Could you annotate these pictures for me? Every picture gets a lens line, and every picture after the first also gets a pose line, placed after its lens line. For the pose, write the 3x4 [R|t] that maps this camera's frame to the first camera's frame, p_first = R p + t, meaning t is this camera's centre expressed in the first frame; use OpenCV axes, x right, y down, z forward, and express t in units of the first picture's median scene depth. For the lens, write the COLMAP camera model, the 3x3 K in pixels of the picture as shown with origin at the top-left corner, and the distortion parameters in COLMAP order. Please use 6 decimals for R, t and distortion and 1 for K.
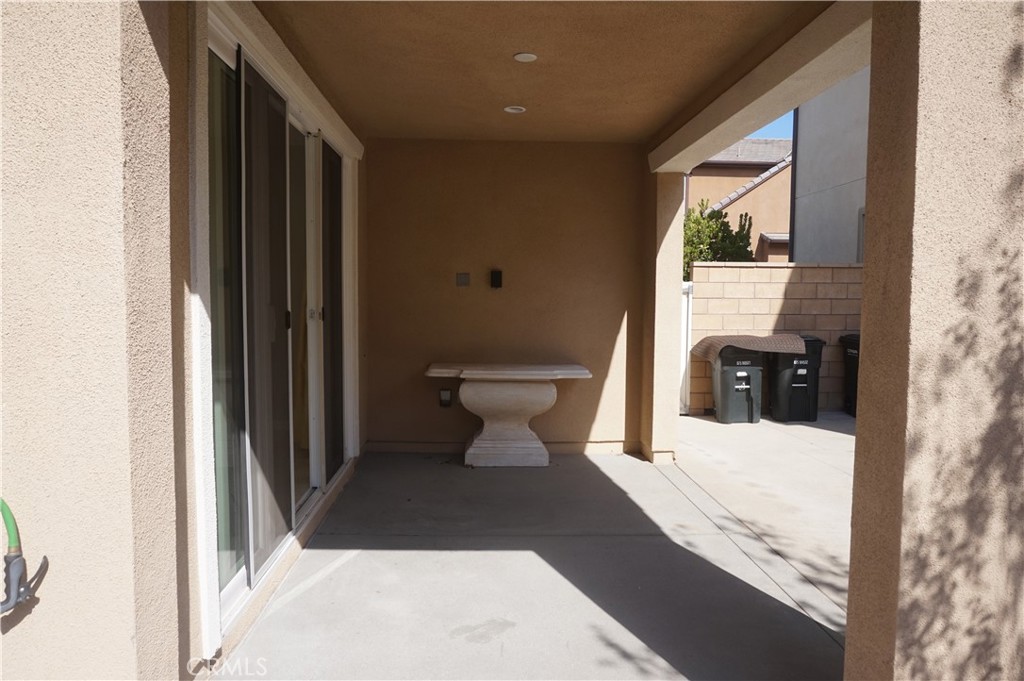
lens RADIAL K [[680.9, 0, 505.8], [0, 680.9, 351.0], [0, 0, 1]] dist [-0.066892, 0.039760]
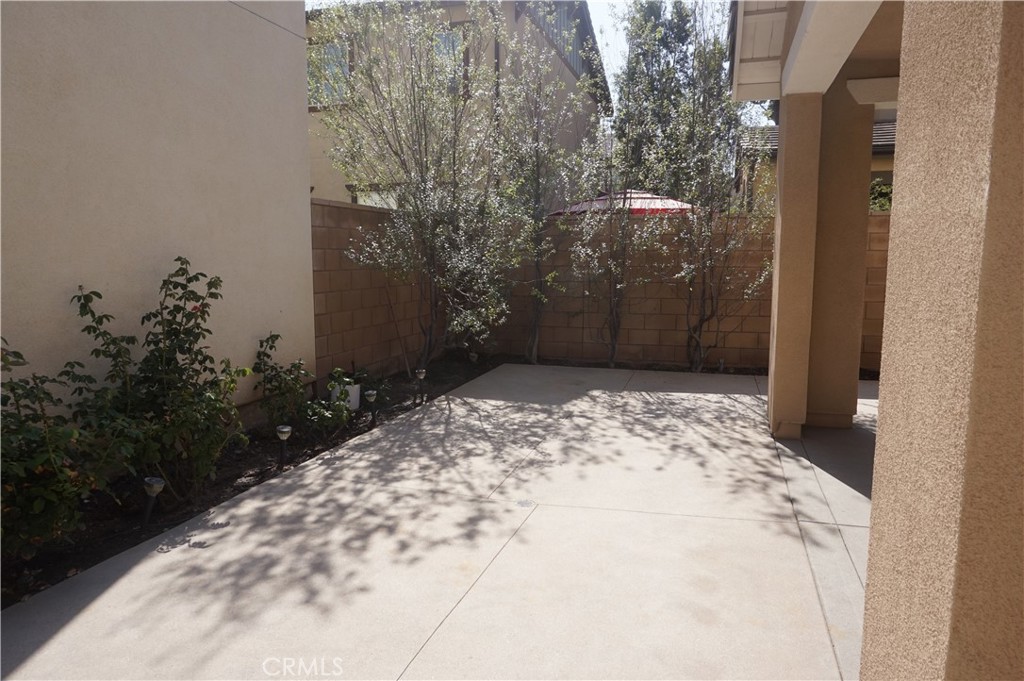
lens RADIAL K [[680.9, 0, 505.8], [0, 680.9, 351.0], [0, 0, 1]] dist [-0.066892, 0.039760]
pose [[-0.941381, -0.051847, 0.333336, 0.296880], [0.017573, 0.979240, 0.201940, -0.075567], [-0.336887, 0.195960, -0.920927, 1.243041]]
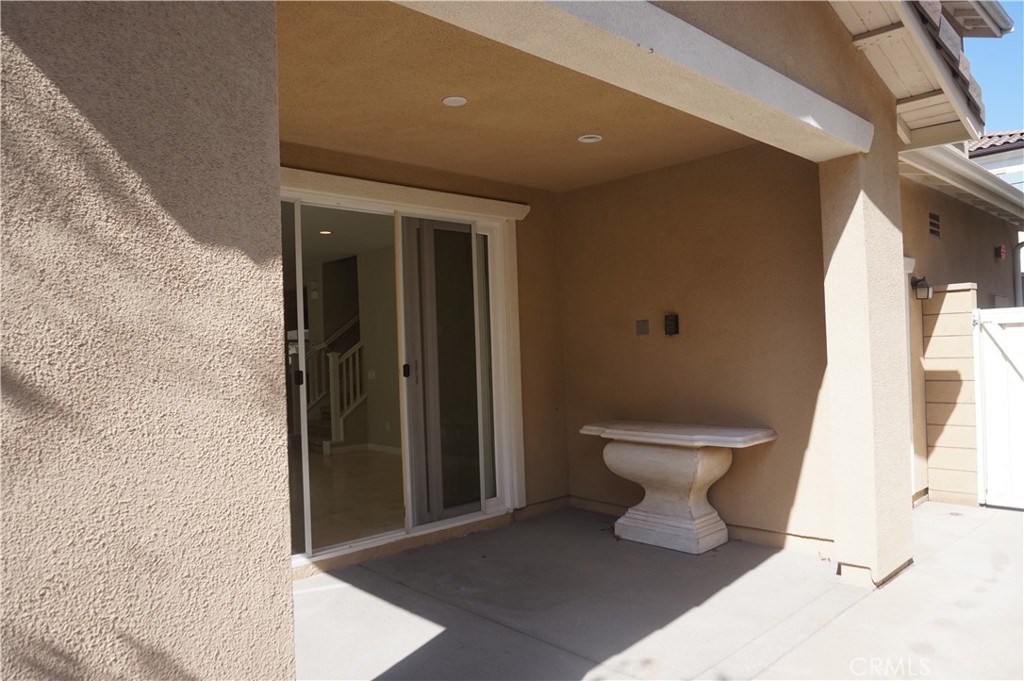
lens RADIAL K [[680.9, 0, 505.8], [0, 680.9, 351.0], [0, 0, 1]] dist [-0.066892, 0.039760]
pose [[0.648442, -0.033471, -0.760528, 0.500813], [-0.018408, 0.998051, -0.059619, -0.017457], [0.761042, 0.052659, 0.646562, 0.285721]]
